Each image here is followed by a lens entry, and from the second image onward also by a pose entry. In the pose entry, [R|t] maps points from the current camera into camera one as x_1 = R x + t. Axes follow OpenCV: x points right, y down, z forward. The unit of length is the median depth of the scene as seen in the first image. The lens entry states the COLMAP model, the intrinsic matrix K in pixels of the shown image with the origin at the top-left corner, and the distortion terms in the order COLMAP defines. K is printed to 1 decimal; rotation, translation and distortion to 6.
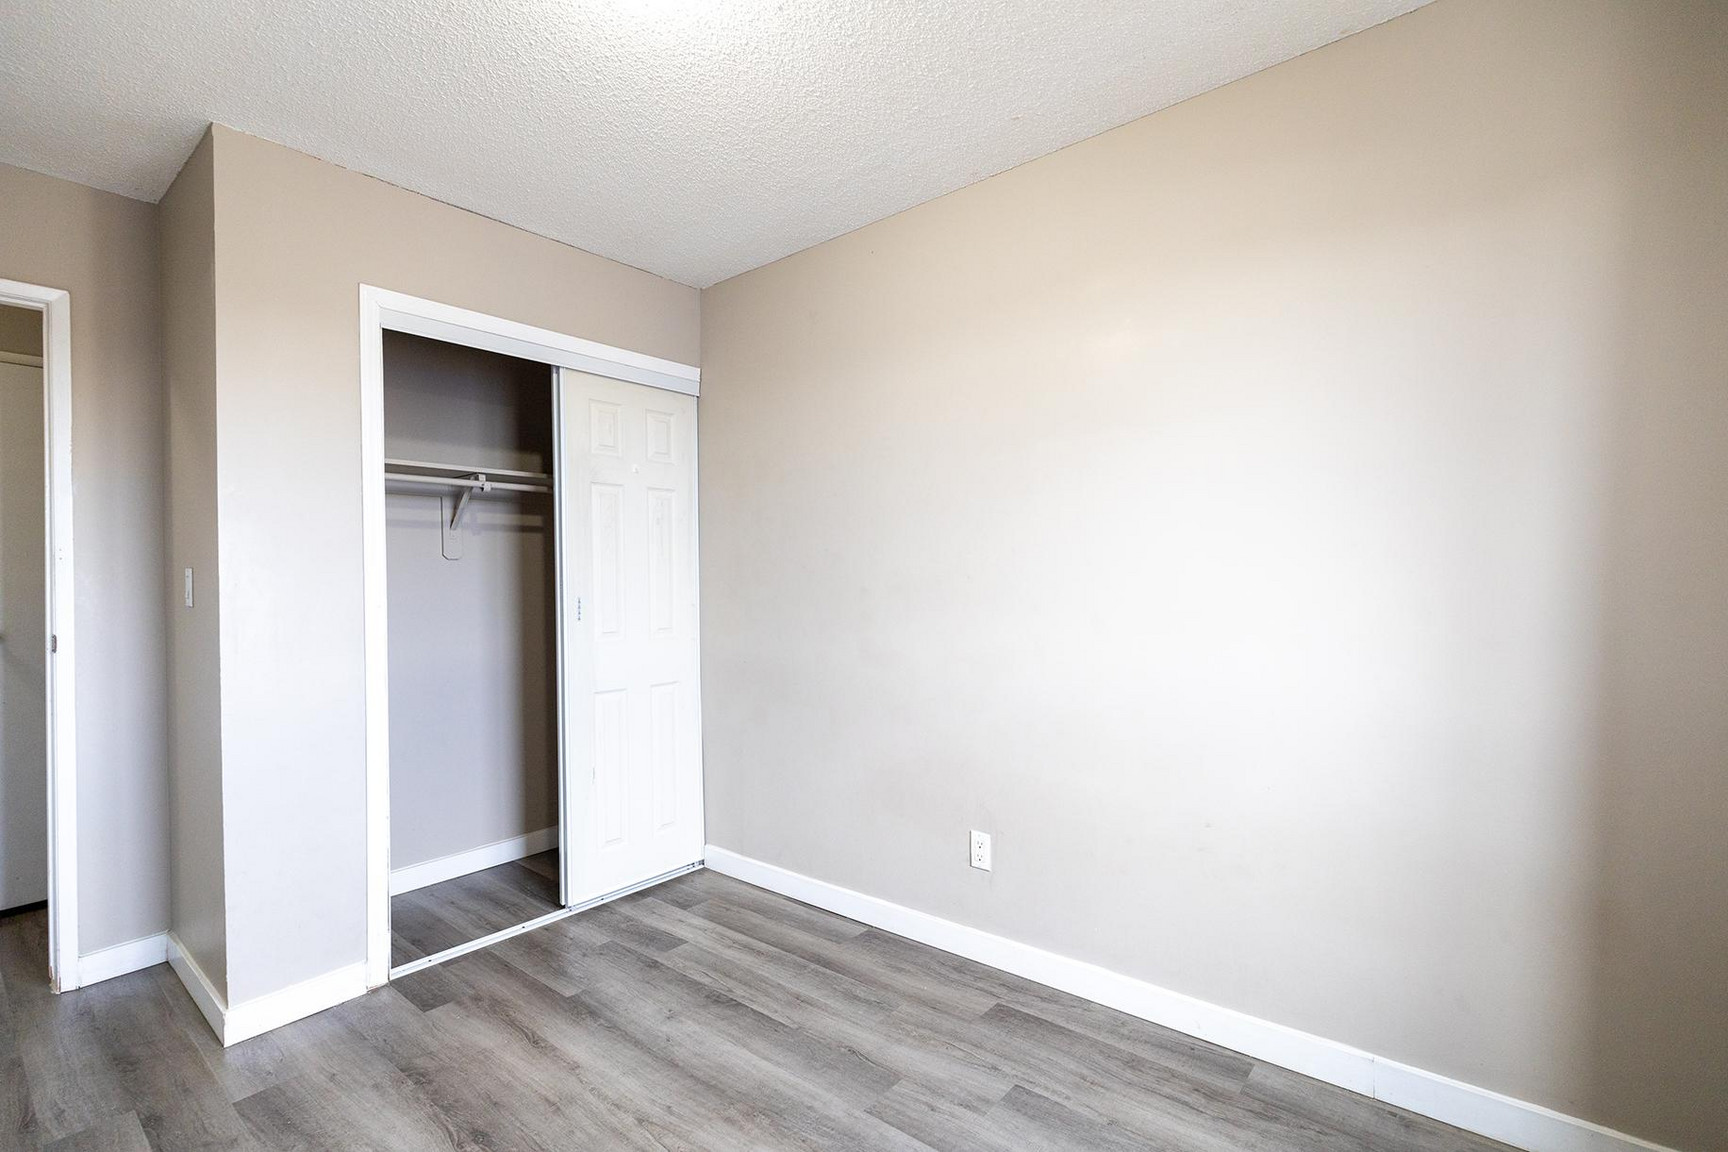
lens RADIAL K [[776.0, 0, 852.3], [0, 776.0, 576.5], [0, 0, 1]] dist [0.005692, 0.000321]
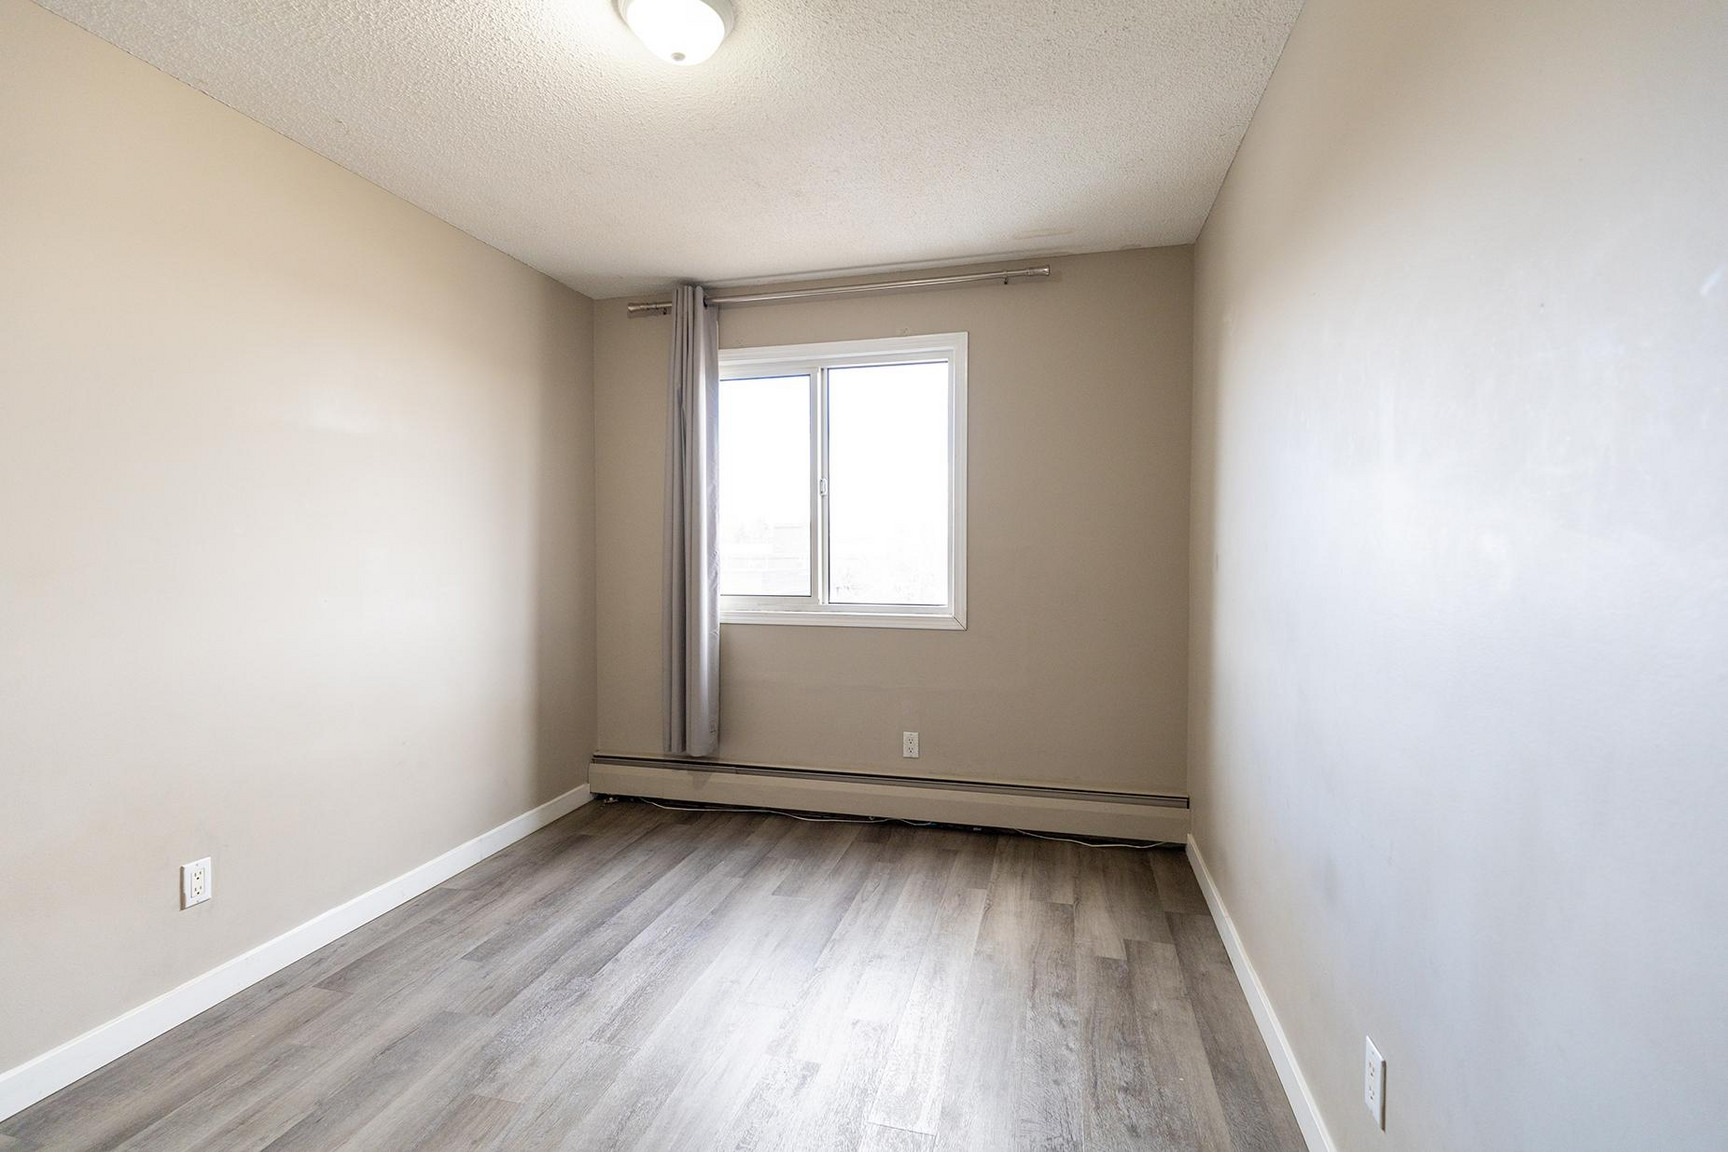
lens RADIAL K [[776.0, 0, 852.3], [0, 776.0, 576.5], [0, 0, 1]] dist [0.005692, 0.000321]
pose [[-0.418364, -0.016963, 0.908121, -0.991580], [-0.000124, 0.999827, 0.018619, 0.008349], [-0.908279, 0.007677, -0.418294, 0.787213]]
